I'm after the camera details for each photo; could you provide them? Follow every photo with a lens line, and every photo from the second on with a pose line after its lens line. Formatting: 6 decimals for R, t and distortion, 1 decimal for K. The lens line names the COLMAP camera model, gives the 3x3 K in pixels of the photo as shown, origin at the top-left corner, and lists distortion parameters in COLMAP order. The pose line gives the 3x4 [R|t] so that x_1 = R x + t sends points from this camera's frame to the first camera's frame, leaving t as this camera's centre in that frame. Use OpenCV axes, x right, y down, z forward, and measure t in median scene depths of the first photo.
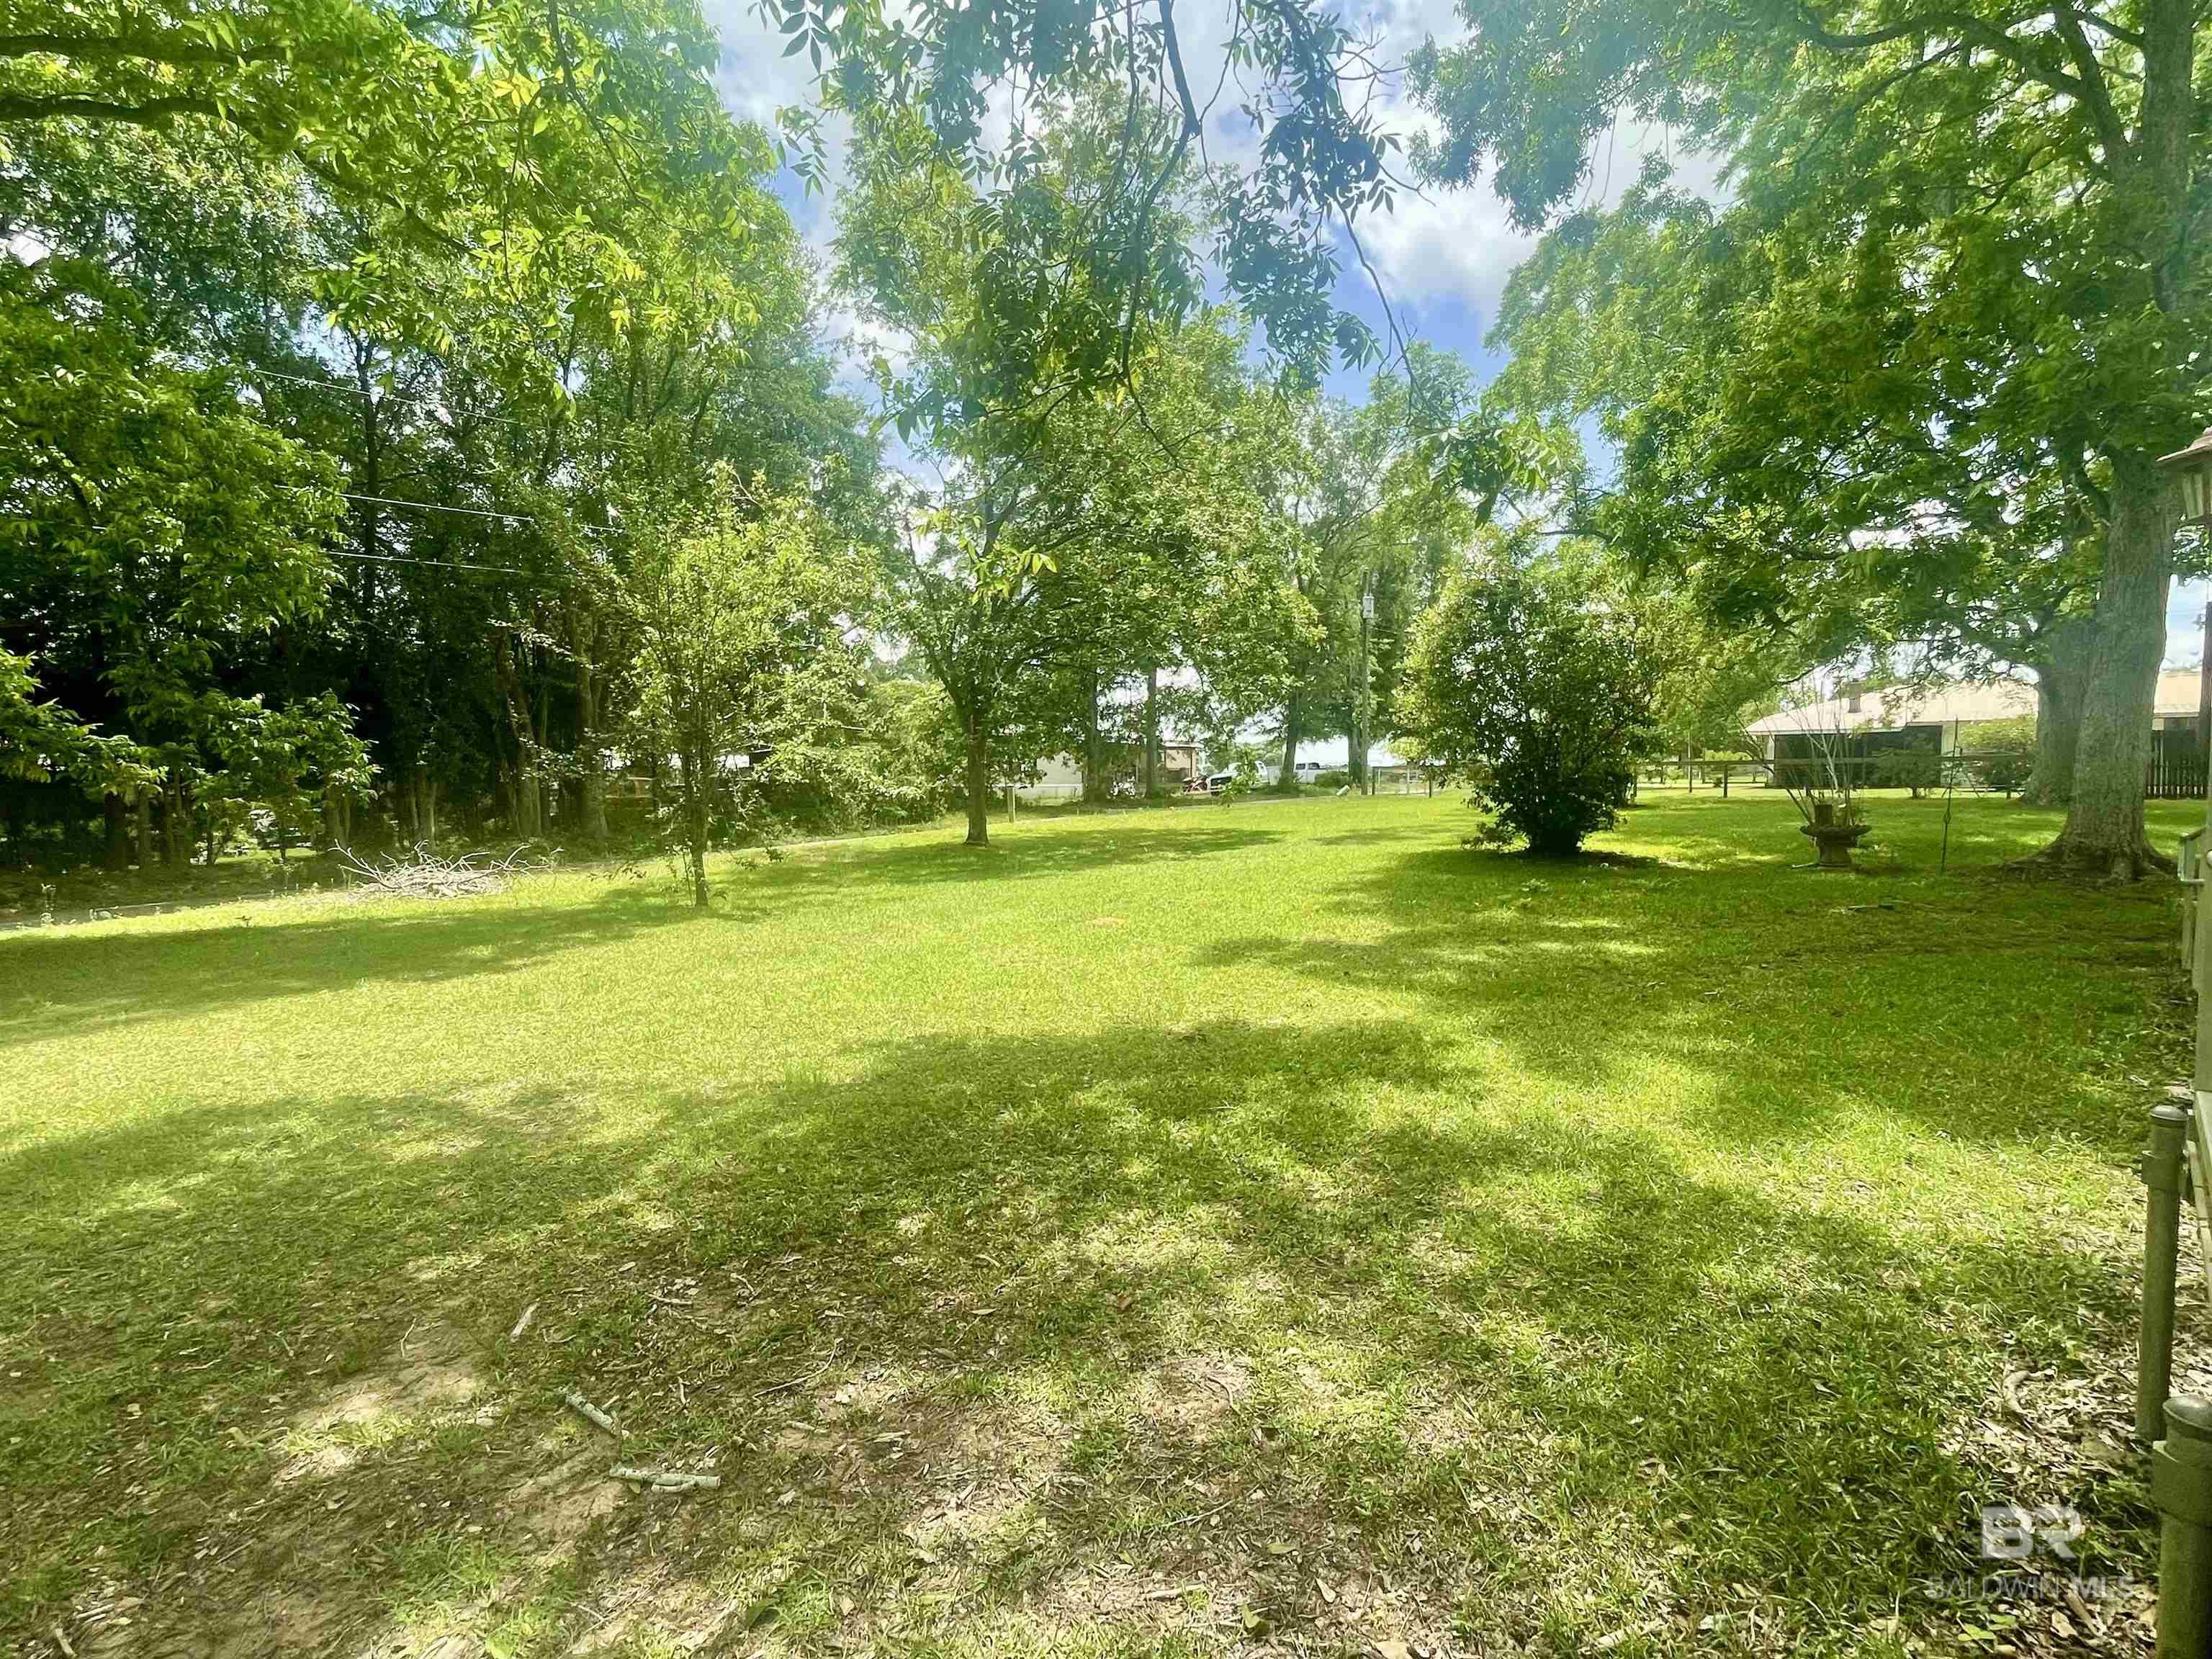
lens RADIAL K [[1086.0, 0, 1105.0], [0, 1086.0, 840.0], [0, 0, 1]] dist [-0.001143, 0.001450]
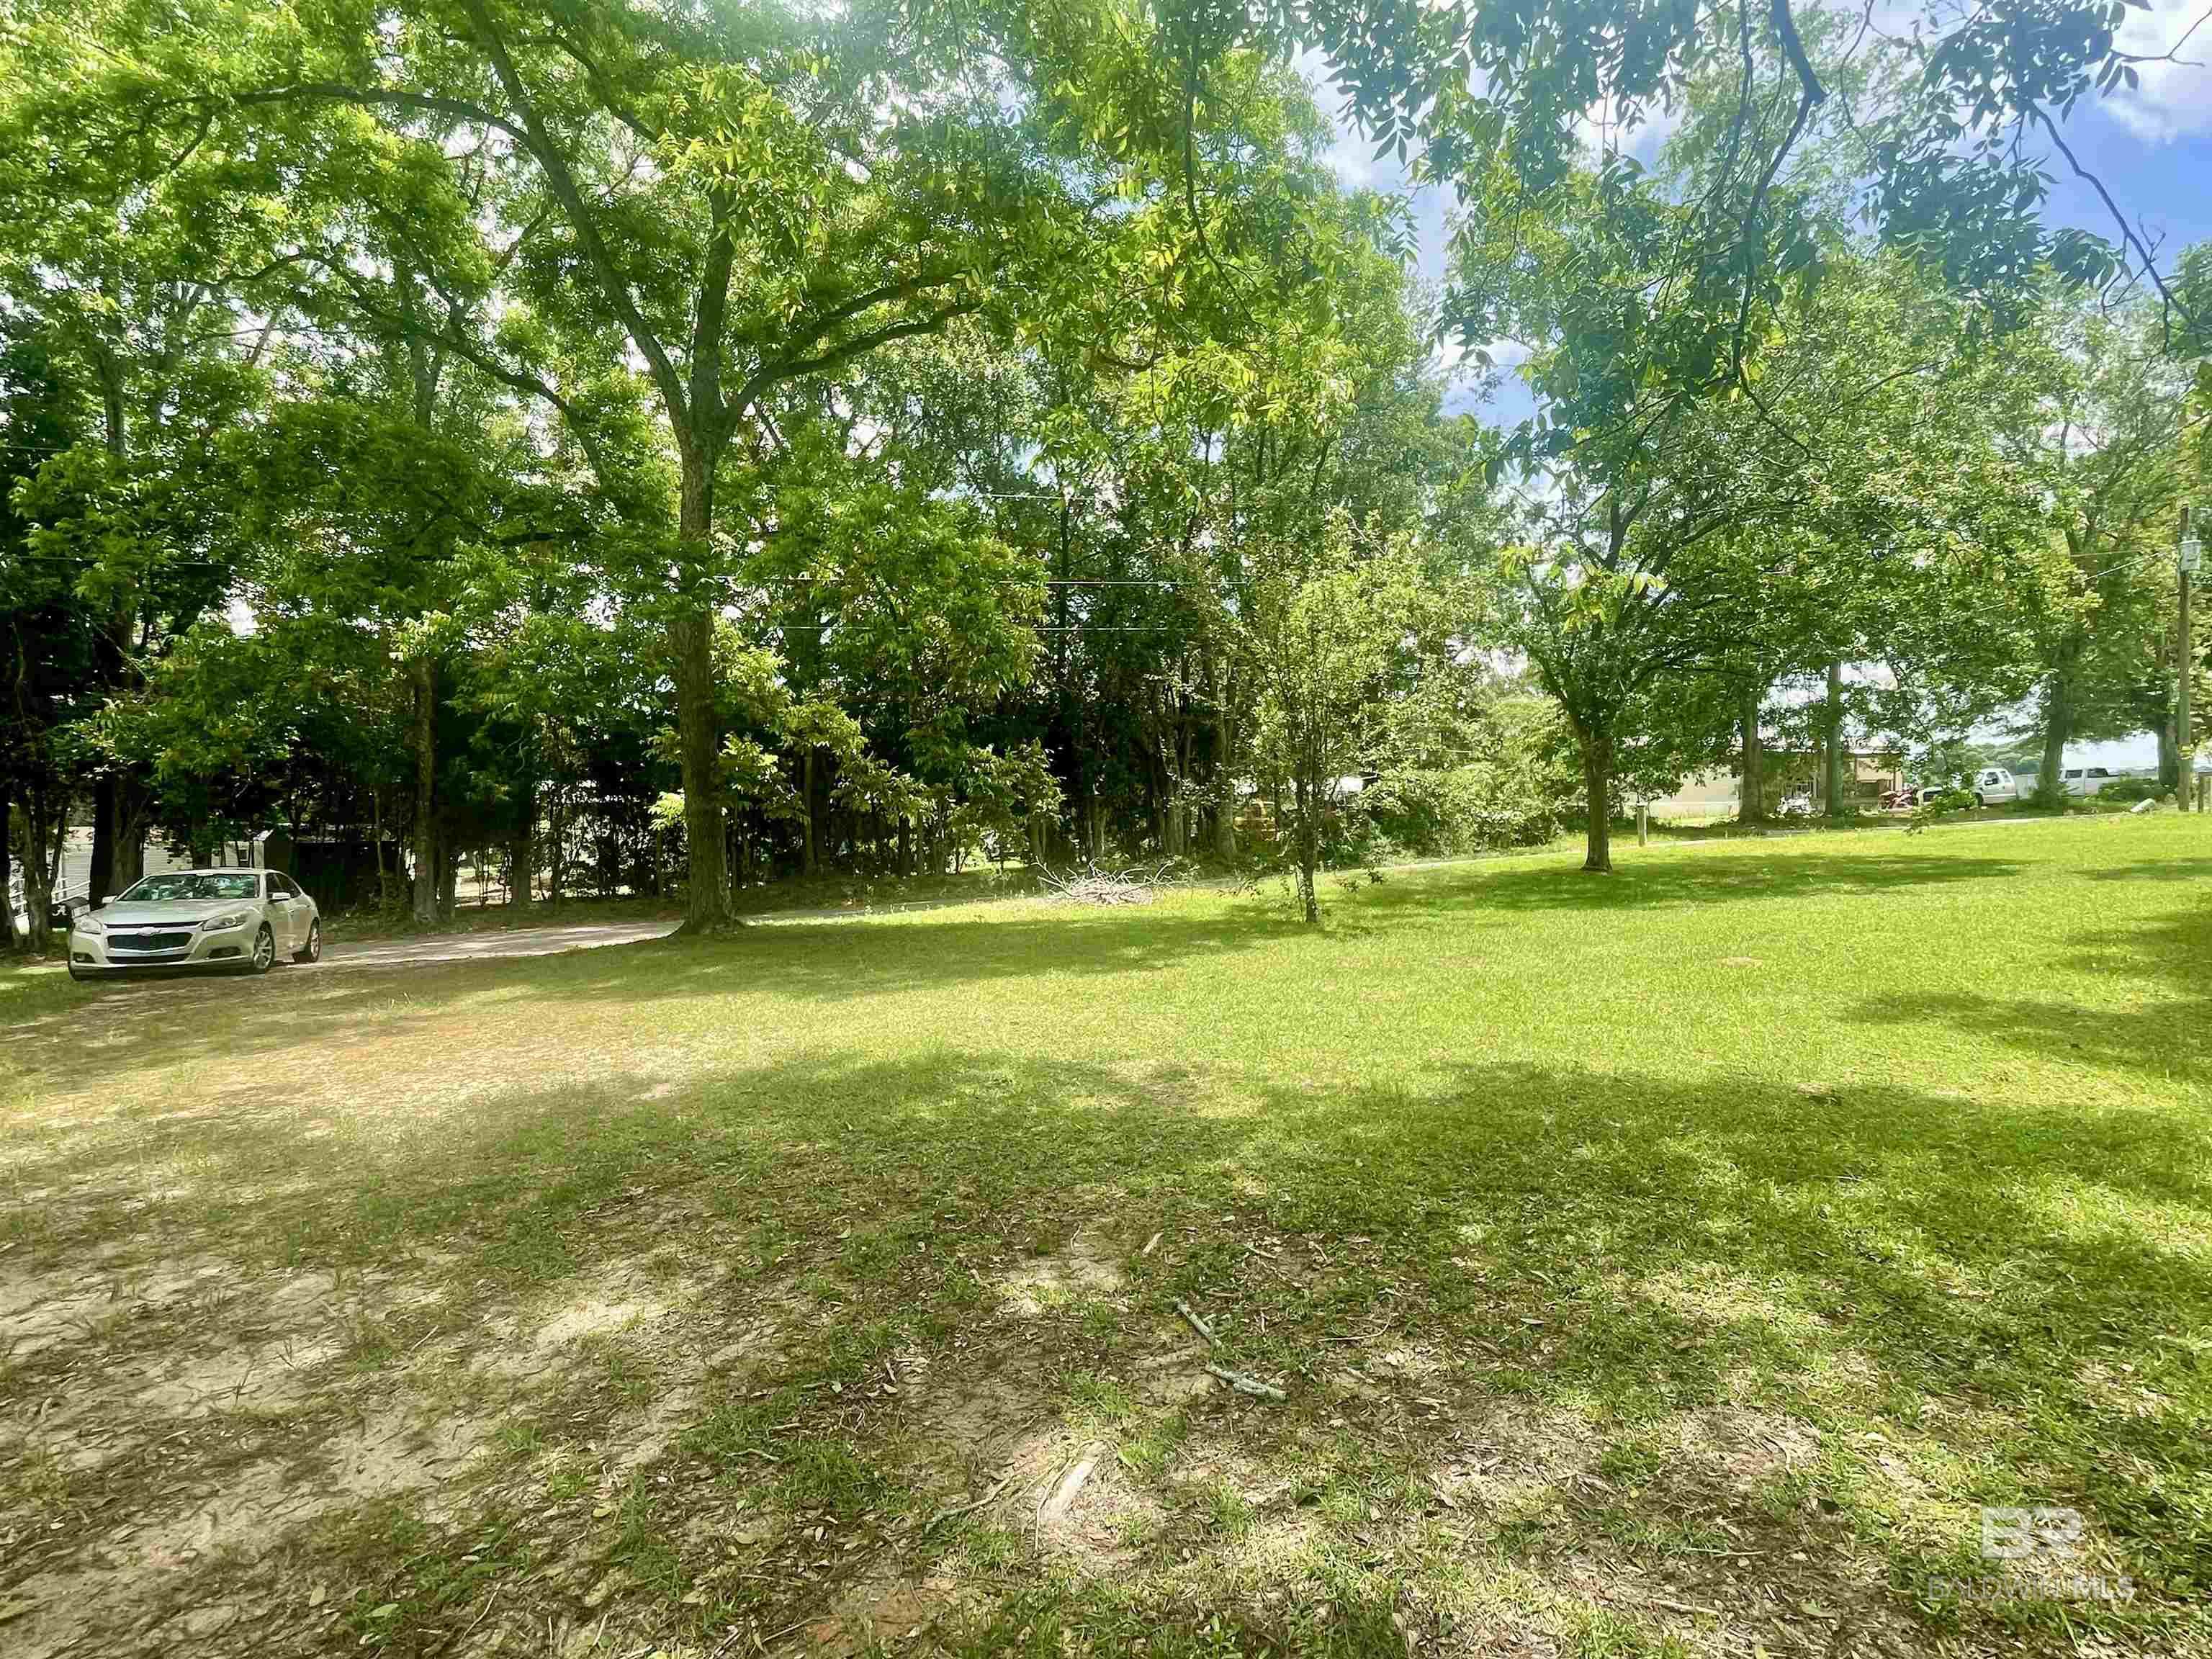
lens RADIAL K [[1086.0, 0, 1105.0], [0, 1086.0, 840.0], [0, 0, 1]] dist [-0.001143, 0.001450]
pose [[0.850945, 0.006257, -0.525217, 0.029080], [-0.015729, 0.999784, -0.013575, -0.004719], [0.525019, 0.019813, 0.850860, -0.042744]]
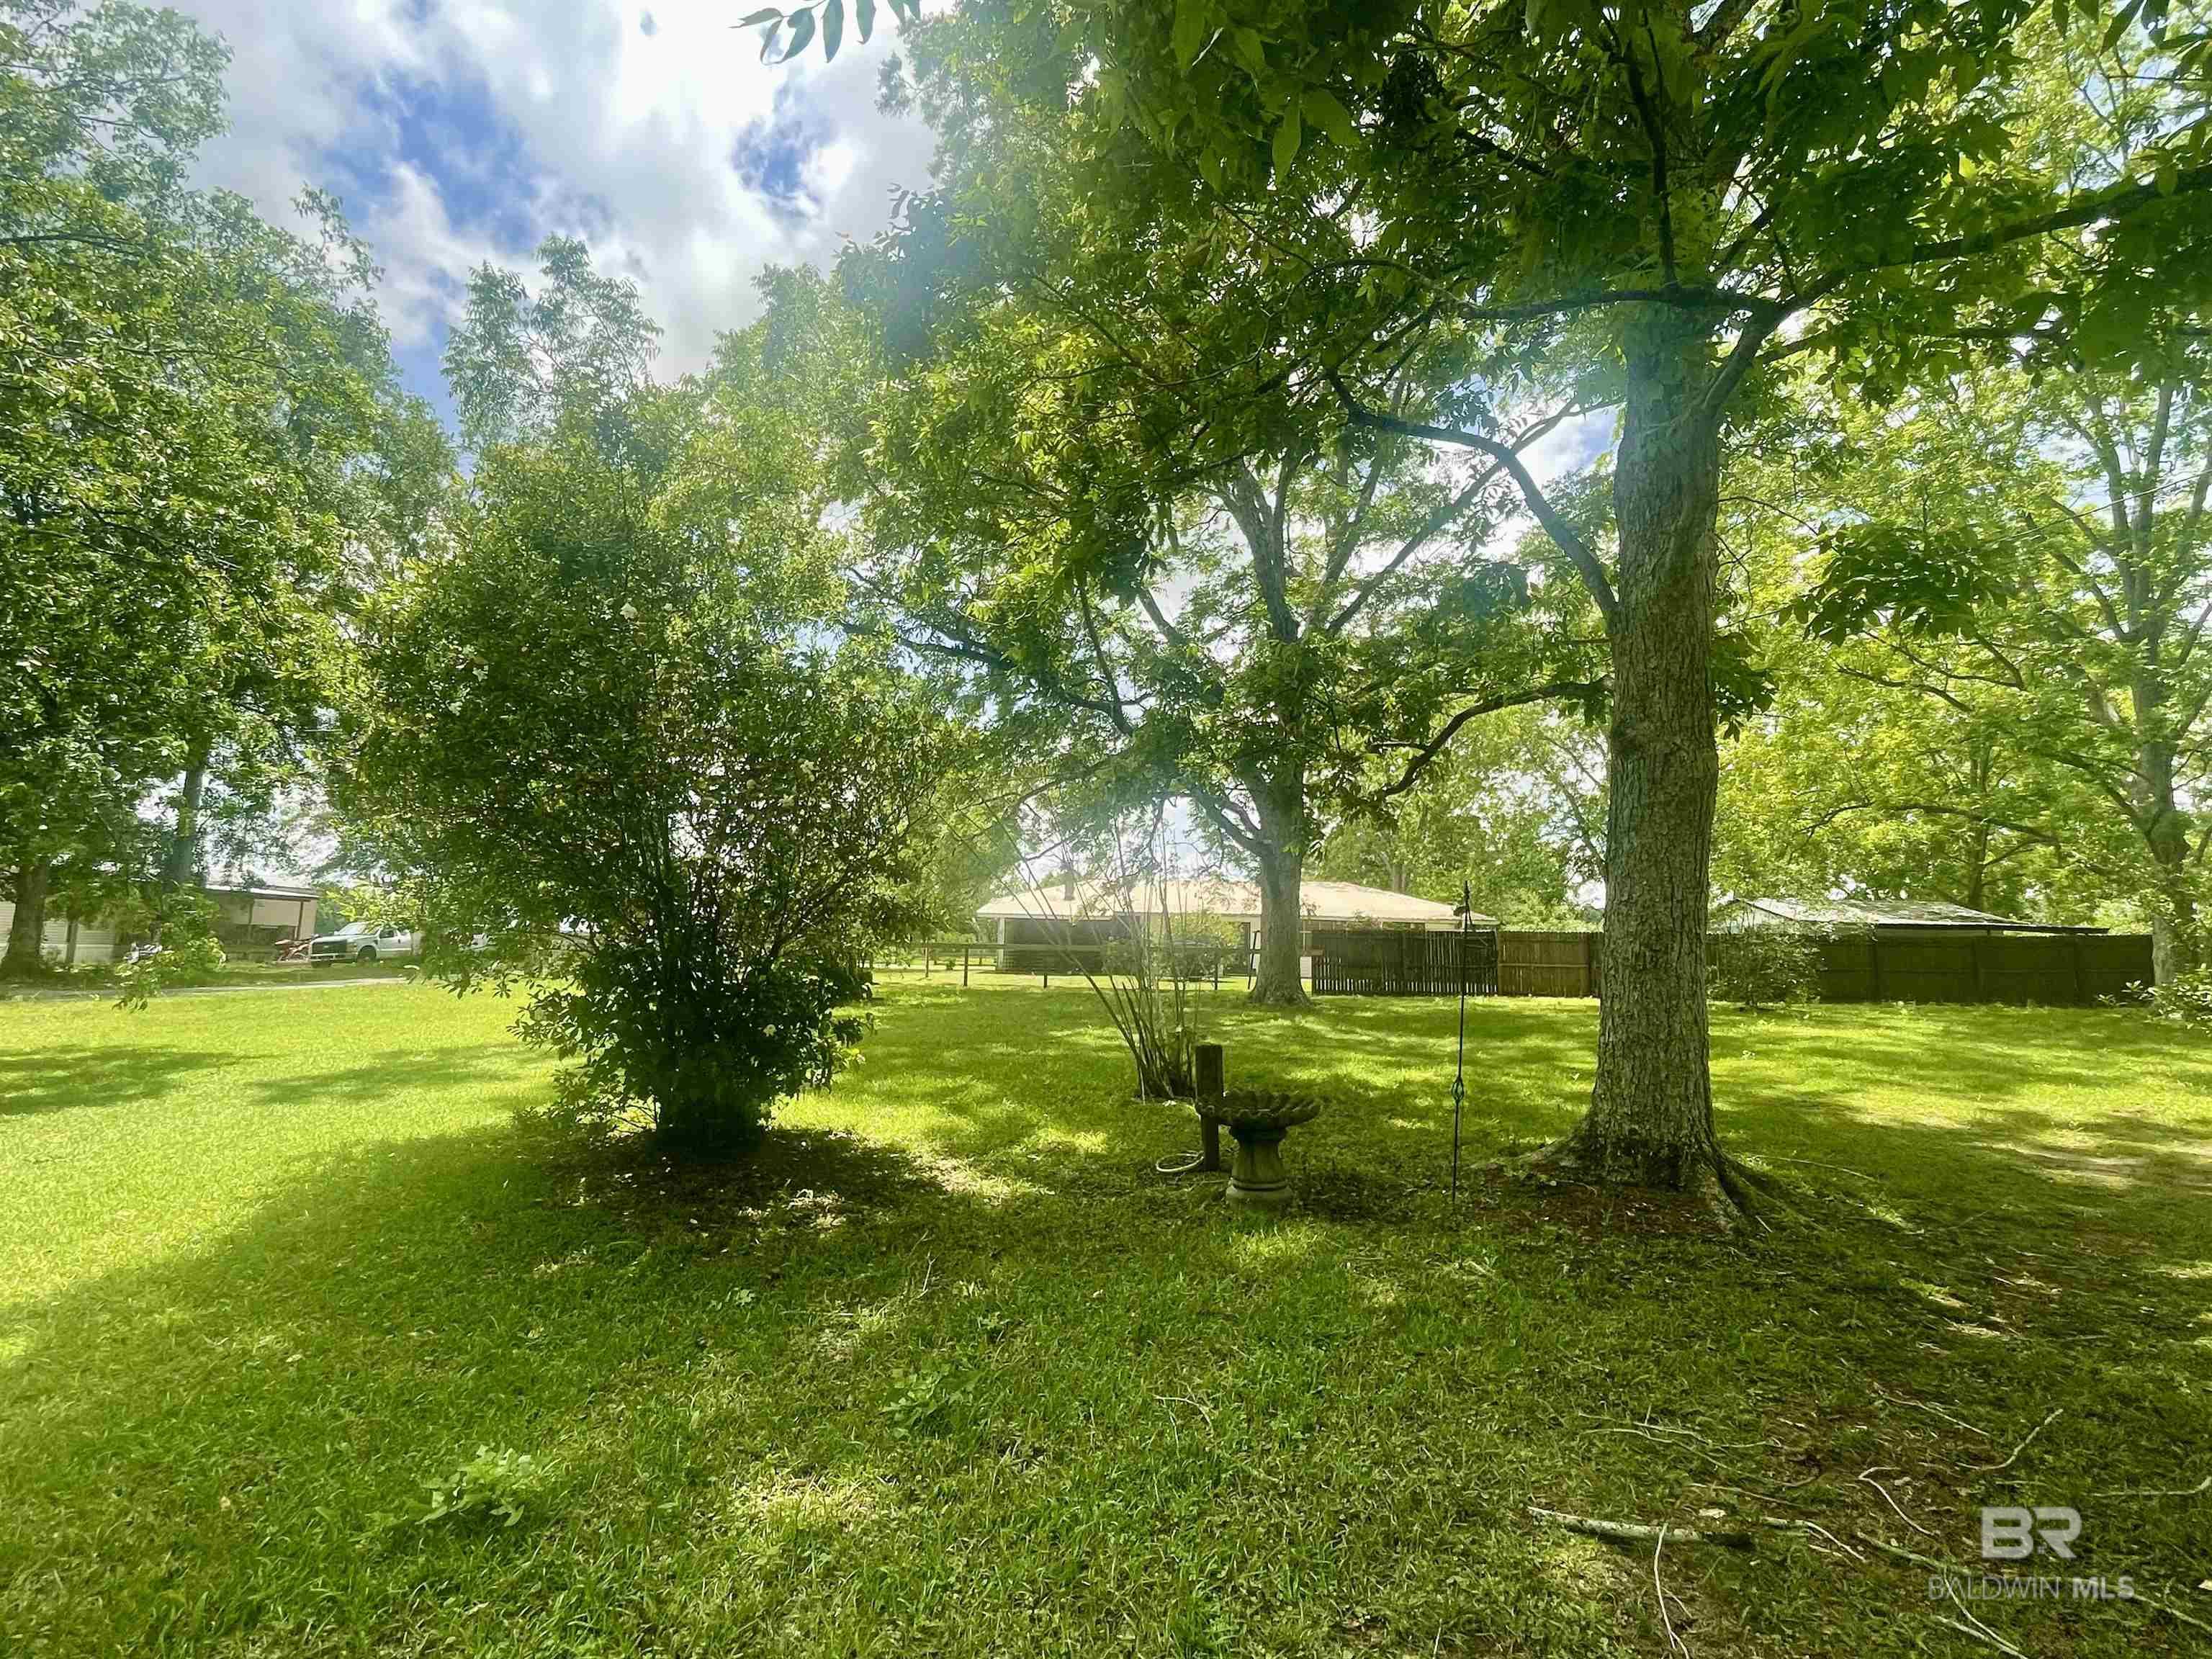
lens RADIAL K [[1086.0, 0, 1105.0], [0, 1086.0, 840.0], [0, 0, 1]] dist [-0.001143, 0.001450]
pose [[0.787914, 0.090912, 0.609037, 0.475428], [0.005771, 0.987908, -0.154932, -0.079105], [-0.615758, 0.125588, 0.777862, 0.982146]]
